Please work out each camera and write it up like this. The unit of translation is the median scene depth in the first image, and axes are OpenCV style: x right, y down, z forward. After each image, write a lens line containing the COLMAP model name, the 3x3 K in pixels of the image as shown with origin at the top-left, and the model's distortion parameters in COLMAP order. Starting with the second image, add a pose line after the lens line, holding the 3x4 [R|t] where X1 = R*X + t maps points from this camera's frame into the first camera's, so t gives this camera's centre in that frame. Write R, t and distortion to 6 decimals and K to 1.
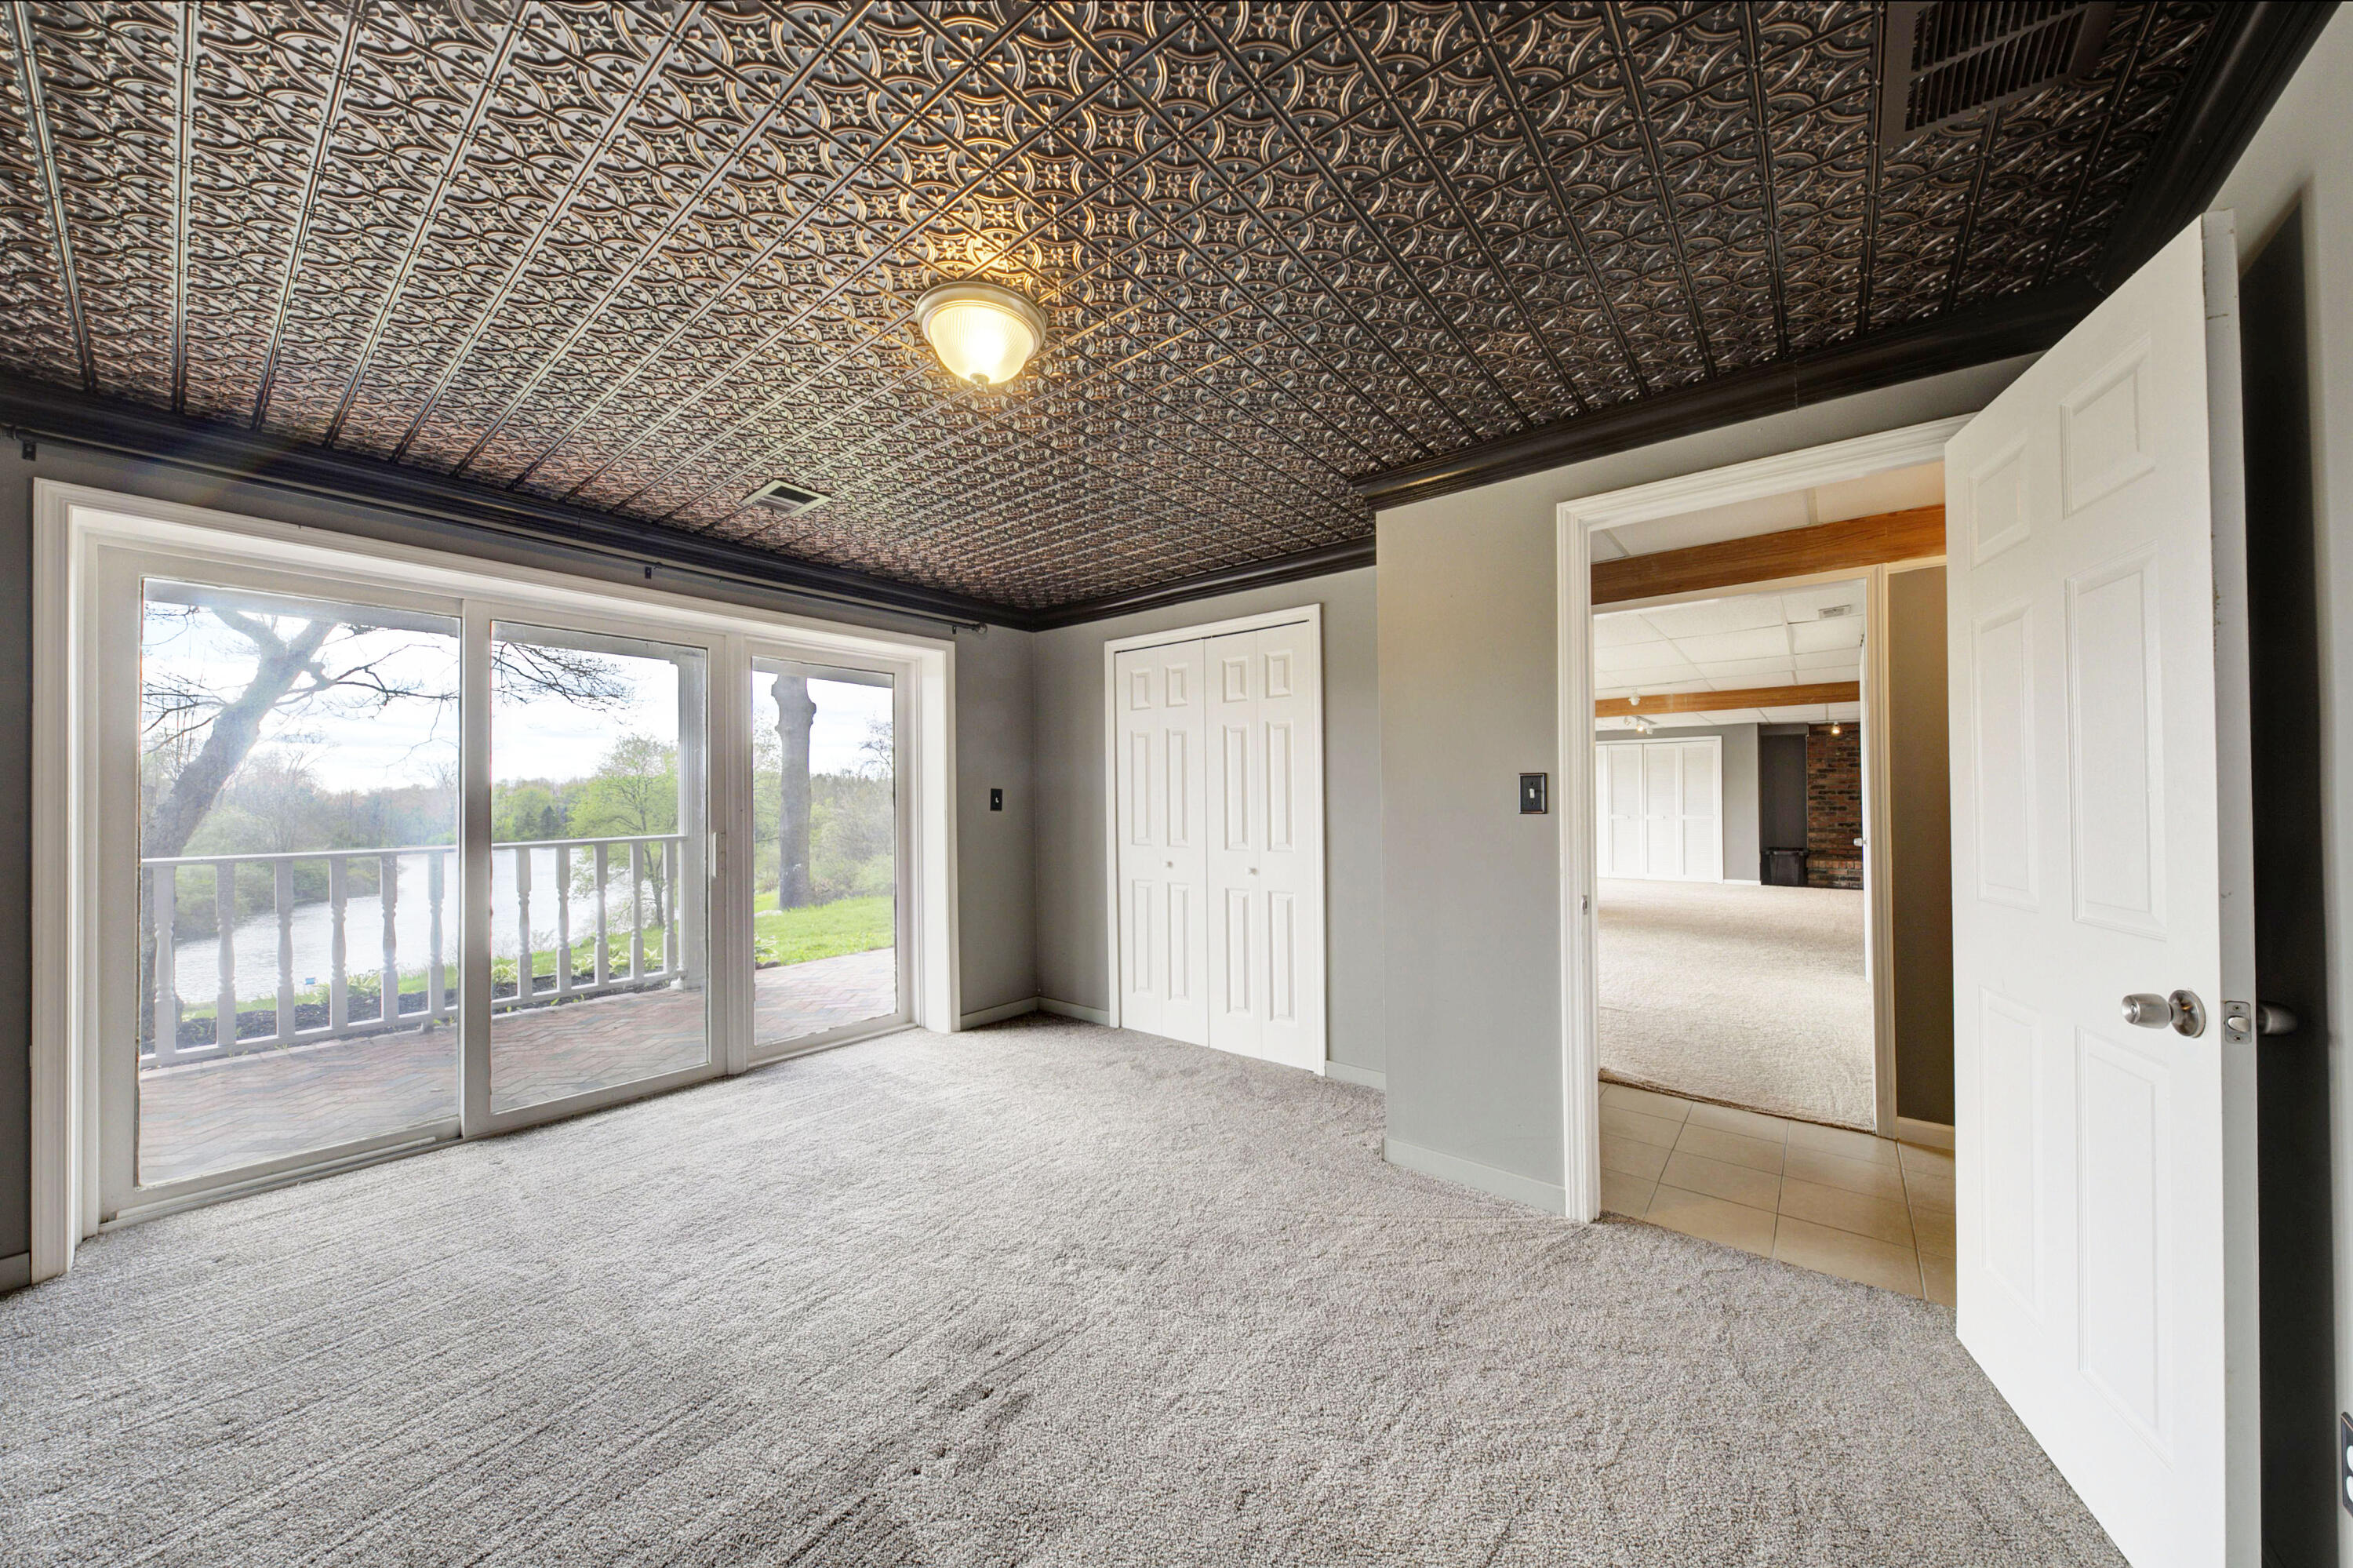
lens RADIAL K [[813.4, 0, 1176.5], [0, 813.4, 784.0], [0, 0, 1]] dist [-0.000034, -0.000042]
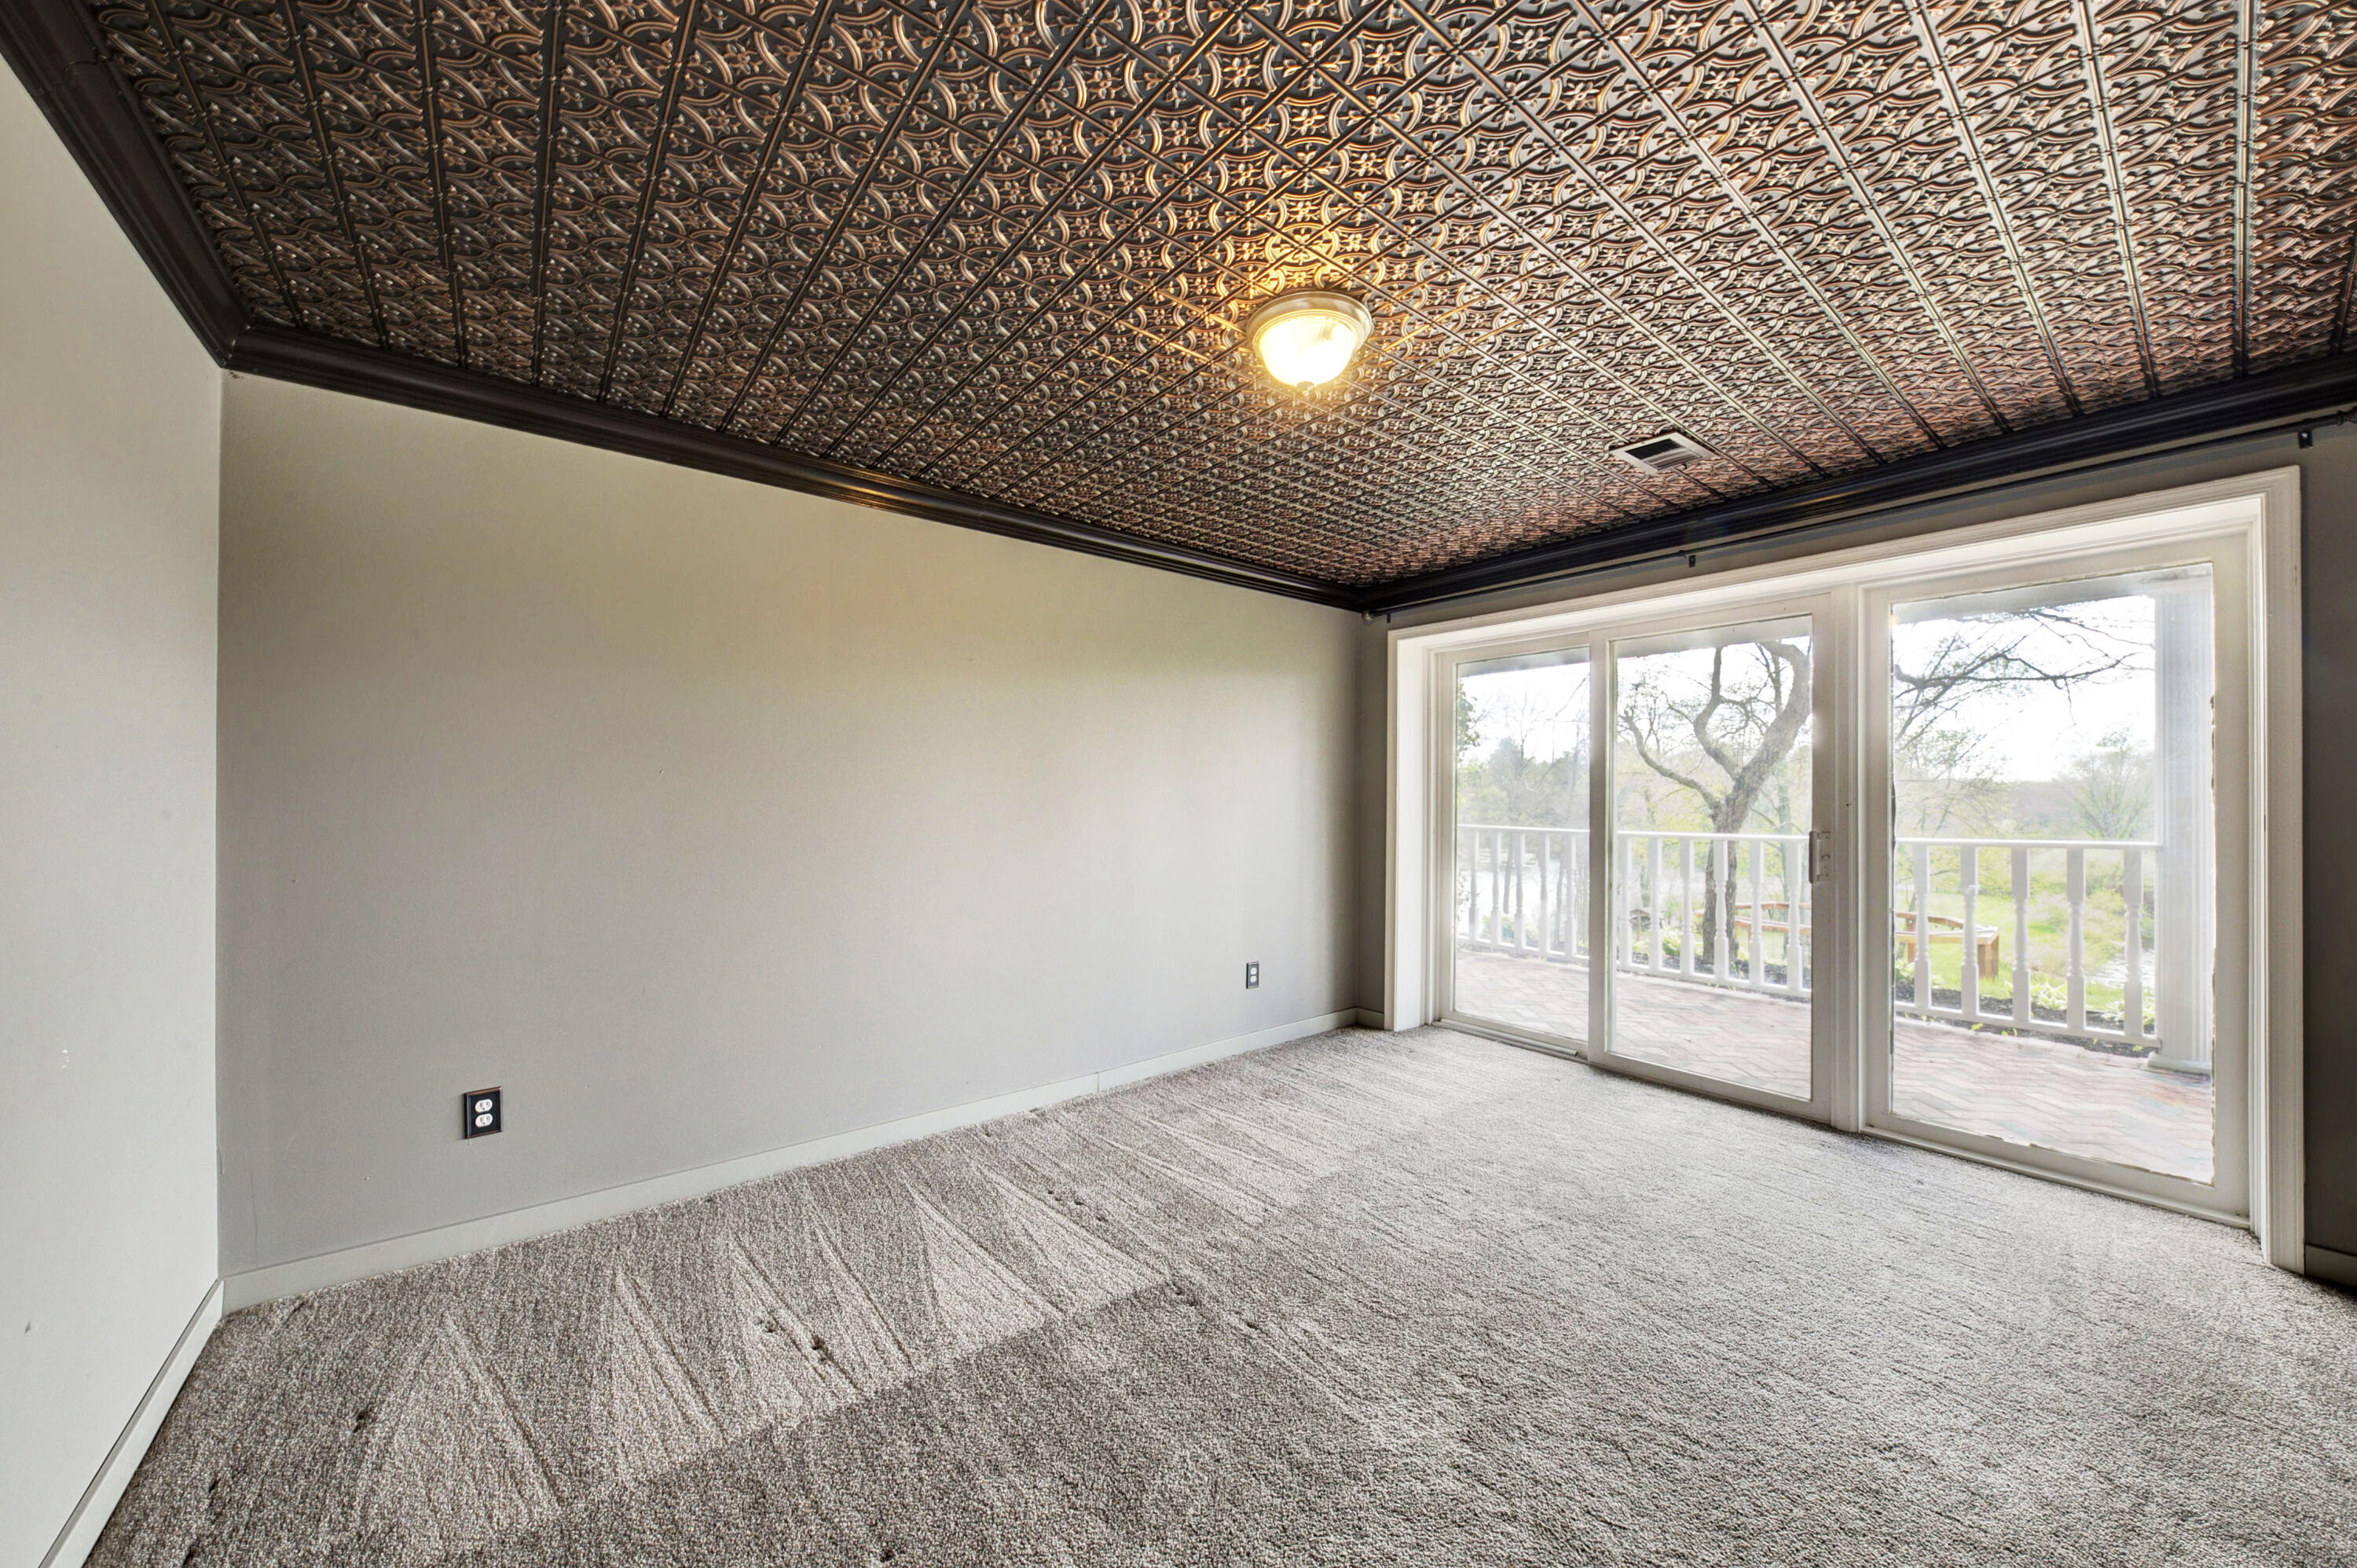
lens RADIAL K [[839.7, 0, 1174.0], [0, 839.7, 800.1], [0, 0, 1]] dist [0.000976, 0.000012]
pose [[-0.222594, 0.013932, -0.974812, 0.439067], [0.020301, 0.999747, 0.009653, 0.005156], [0.974700, -0.017641, -0.222820, 0.562185]]
